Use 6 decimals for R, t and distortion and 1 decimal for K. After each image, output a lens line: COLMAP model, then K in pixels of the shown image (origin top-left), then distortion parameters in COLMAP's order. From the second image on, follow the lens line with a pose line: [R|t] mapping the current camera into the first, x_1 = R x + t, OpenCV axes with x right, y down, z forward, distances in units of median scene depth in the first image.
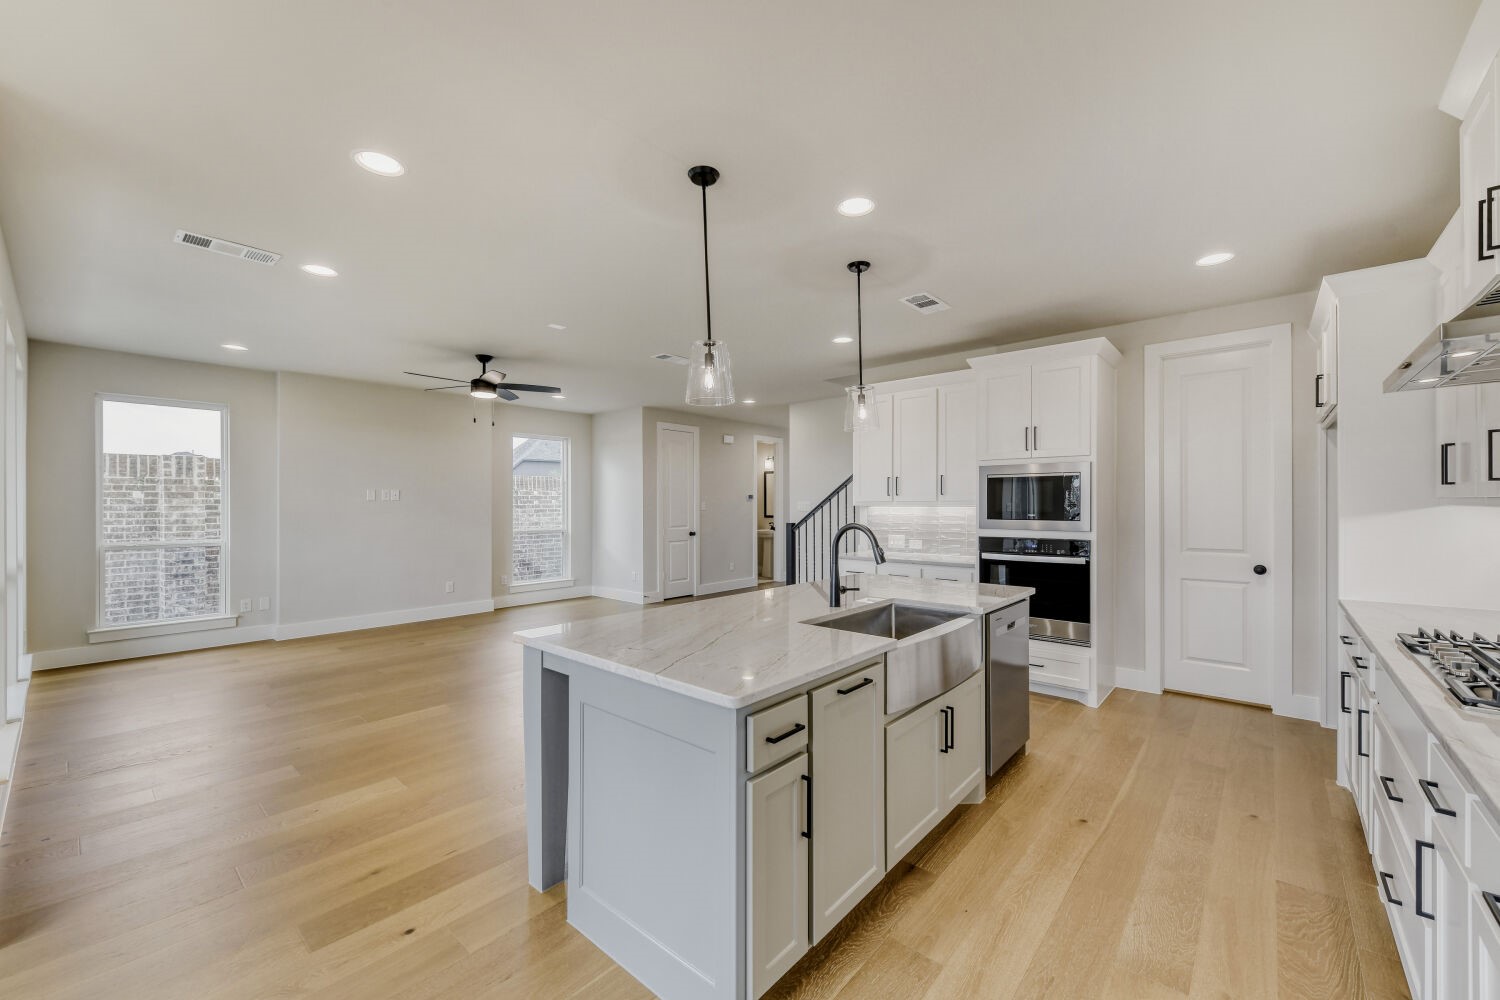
lens RADIAL K [[599.1, 0, 744.7], [0, 599.1, 508.4], [0, 0, 1]] dist [0.012383, -0.003210]
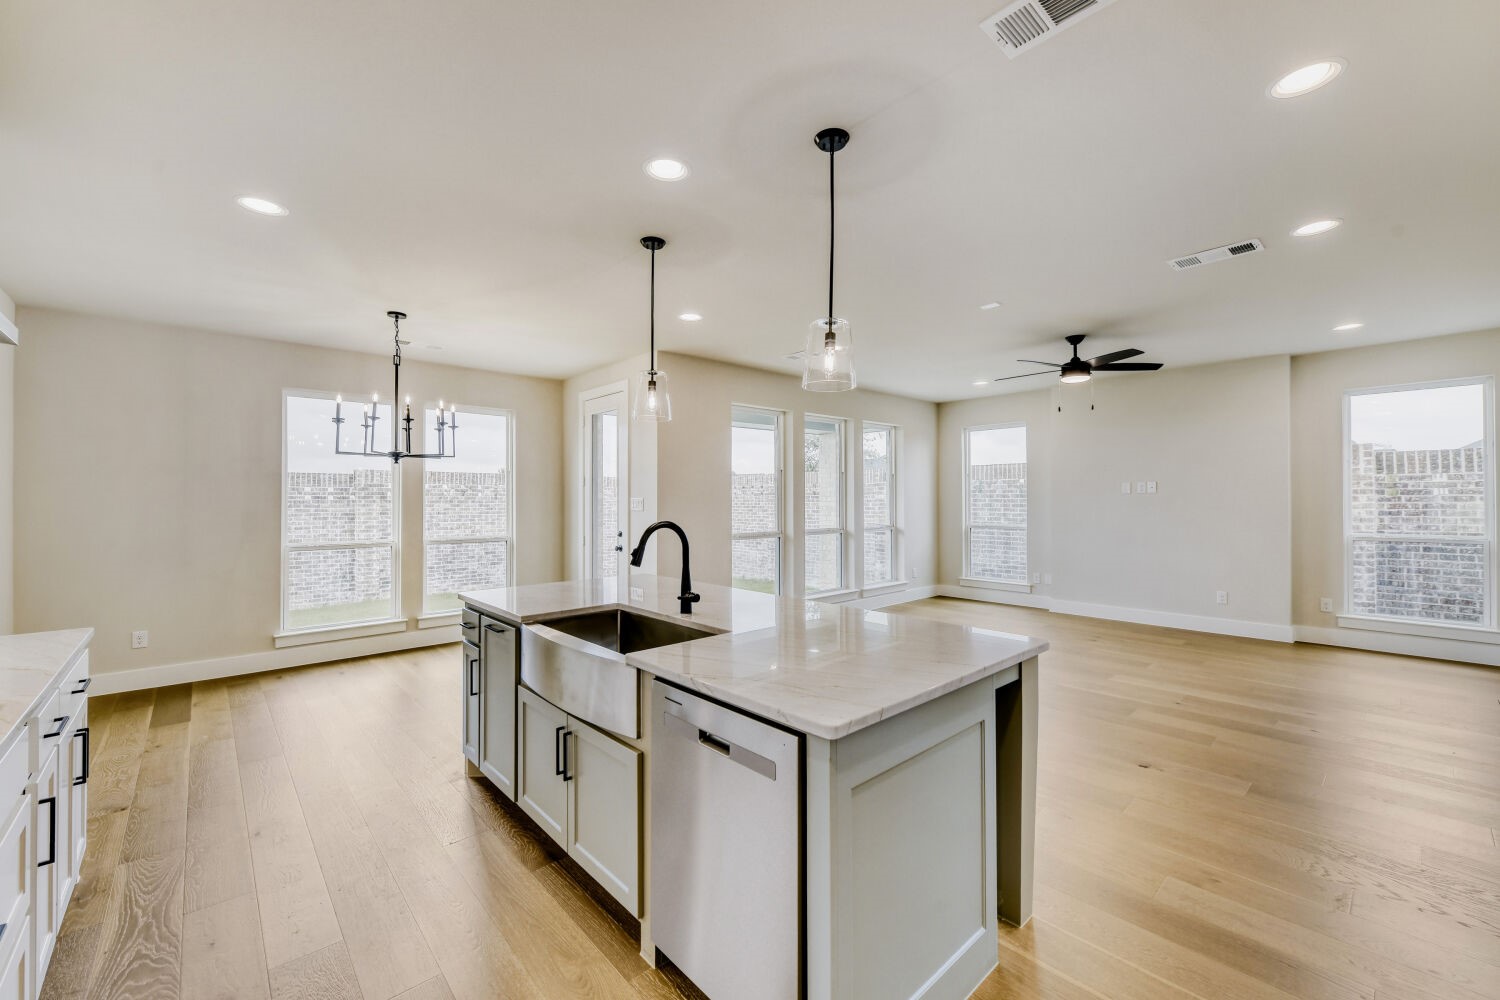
lens RADIAL K [[599.1, 0, 759.1], [0, 599.1, 494.4], [0, 0, 1]] dist [0.012383, -0.003210]
pose [[-0.100882, -0.006845, -0.994875, 0.479042], [-0.002205, 0.999975, -0.006656, -0.003613], [0.994896, 0.001522, -0.100894, 0.551684]]
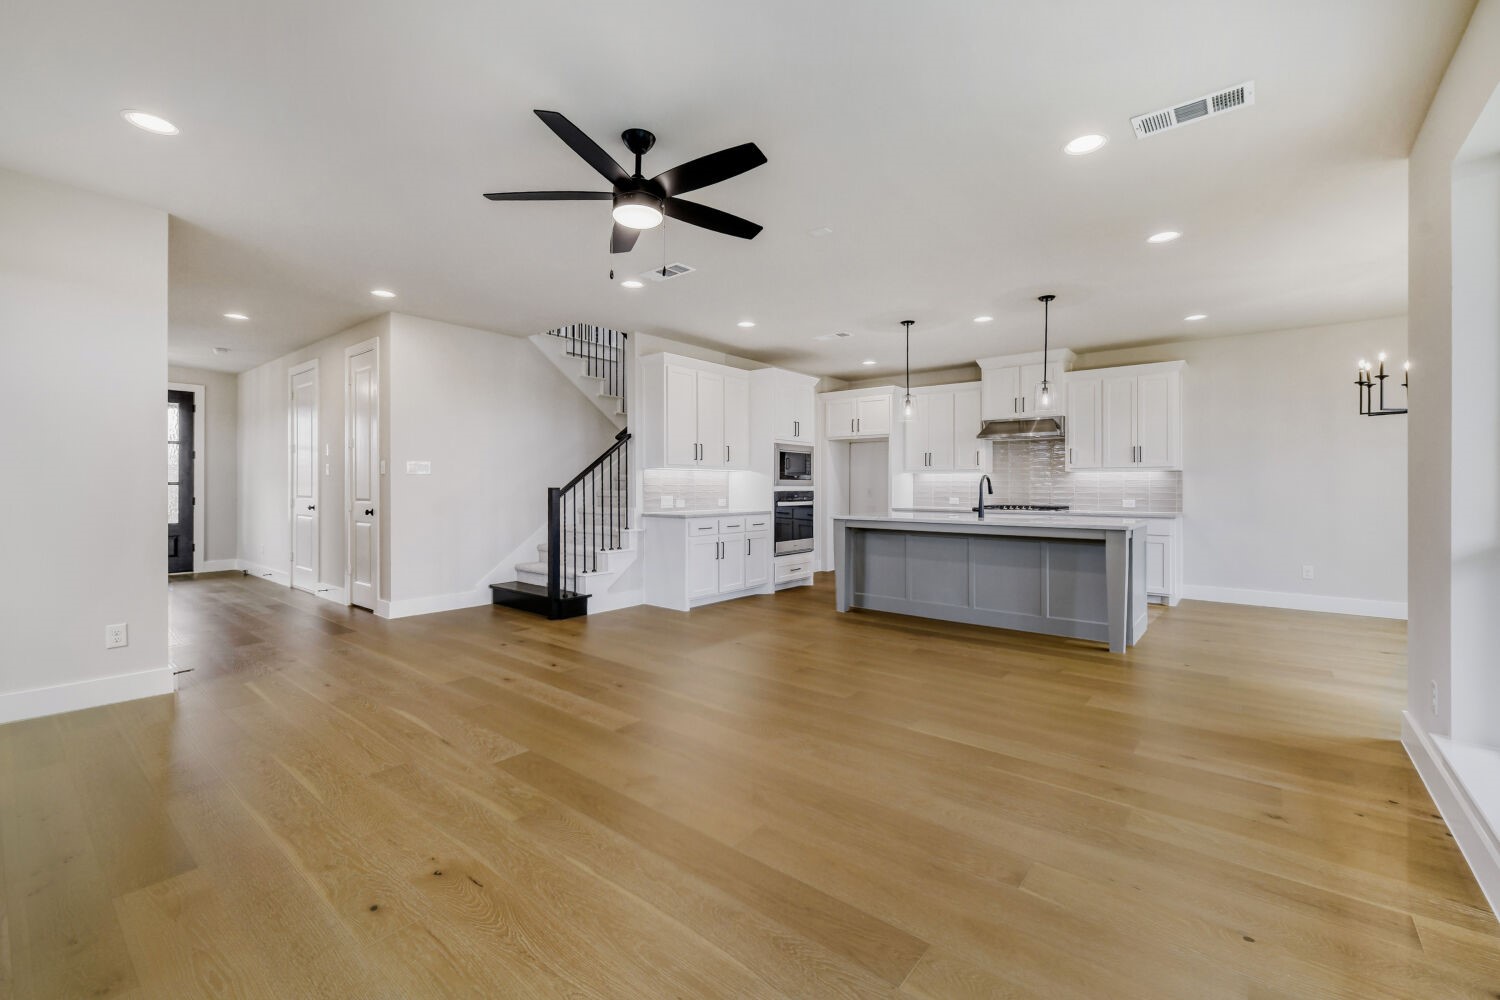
lens RADIAL K [[618.9, 0, 759.8], [0, 618.9, 488.6], [0, 0, 1]] dist [0.006934, -0.000663]
pose [[-0.062198, -0.001564, 0.998063, -0.827033], [0.006324, 0.999978, 0.001961, 0.027489], [-0.998044, 0.006434, -0.062187, 0.843009]]
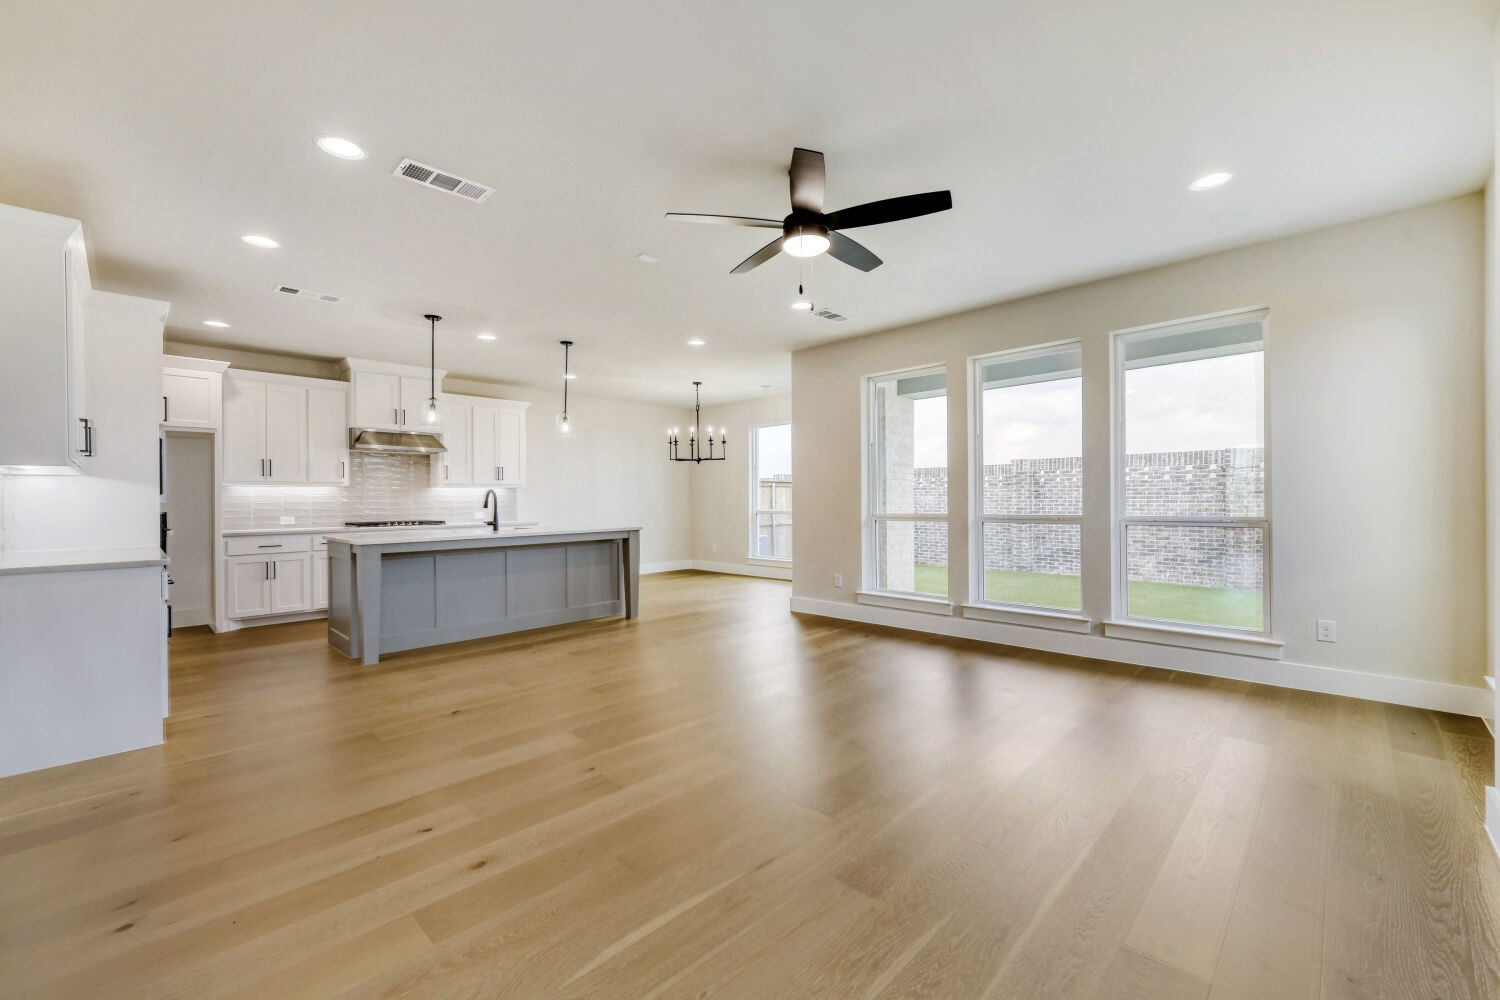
lens RADIAL K [[599.1, 0, 755.2], [0, 599.1, 494.1], [0, 0, 1]] dist [0.012383, -0.003210]
pose [[-0.999079, 0.012589, 0.041022, -0.364750], [0.012533, 0.999920, -0.001605, 0.025058], [-0.041039, -0.001090, -0.999157, 1.356660]]
